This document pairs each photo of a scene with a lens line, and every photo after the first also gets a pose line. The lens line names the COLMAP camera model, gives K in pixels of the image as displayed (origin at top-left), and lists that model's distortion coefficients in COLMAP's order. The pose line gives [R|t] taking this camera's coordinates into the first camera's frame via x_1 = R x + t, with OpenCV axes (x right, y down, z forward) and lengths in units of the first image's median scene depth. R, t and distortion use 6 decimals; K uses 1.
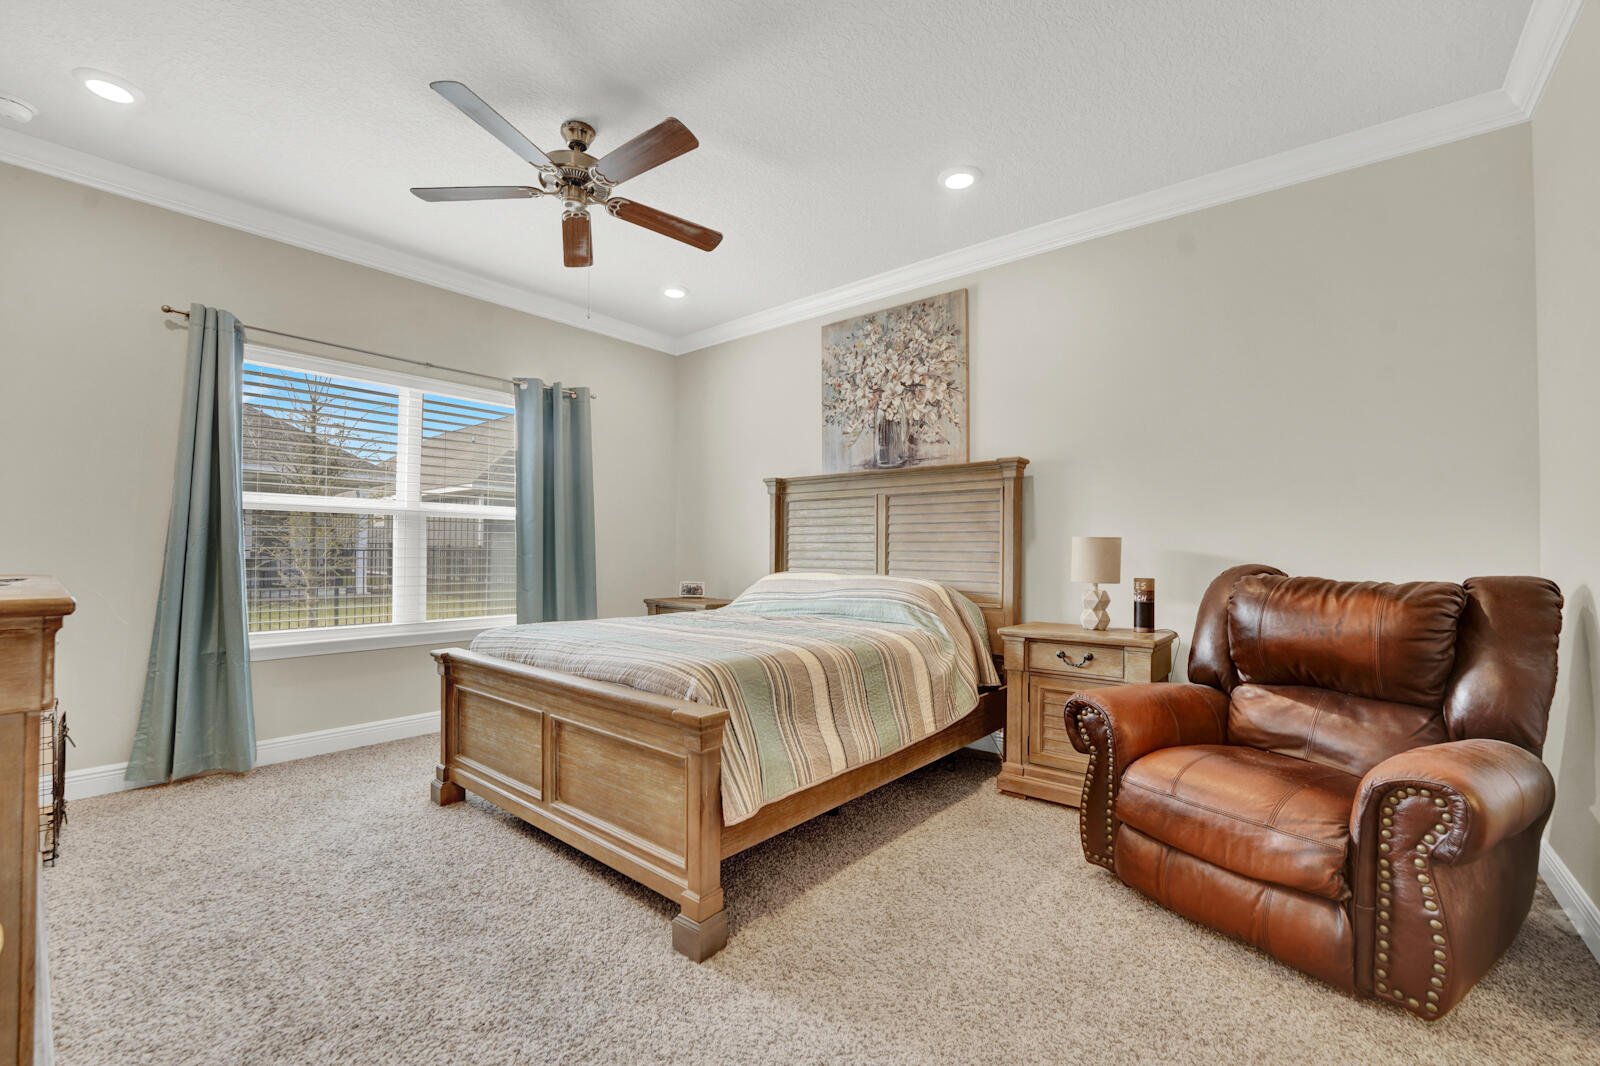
lens RADIAL K [[656.7, 0, 801.9], [0, 656.7, 538.7], [0, 0, 1]] dist [-0.027437, 0.002136]
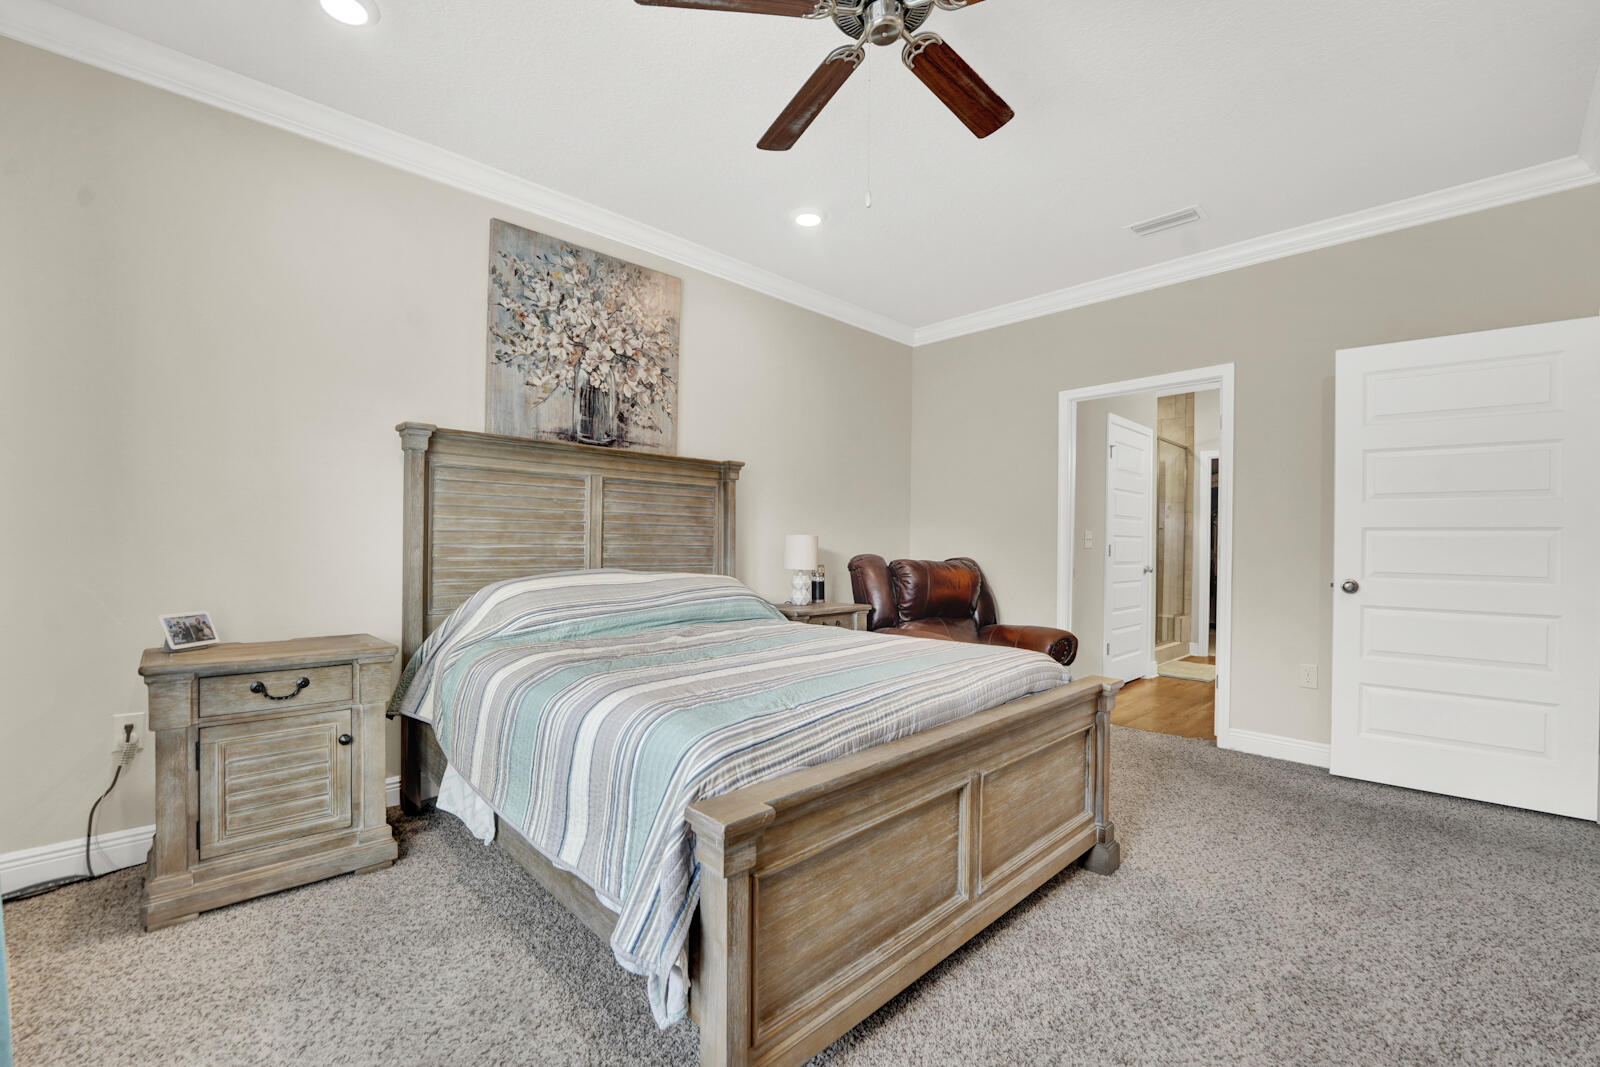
lens RADIAL K [[656.7, 0, 802.2], [0, 656.7, 544.9], [0, 0, 1]] dist [-0.027437, 0.002136]
pose [[0.125256, 0.012107, 0.992051, -0.658038], [-0.012826, 0.999862, -0.010583, 0.023489], [-0.992042, -0.011398, 0.125394, 0.648047]]
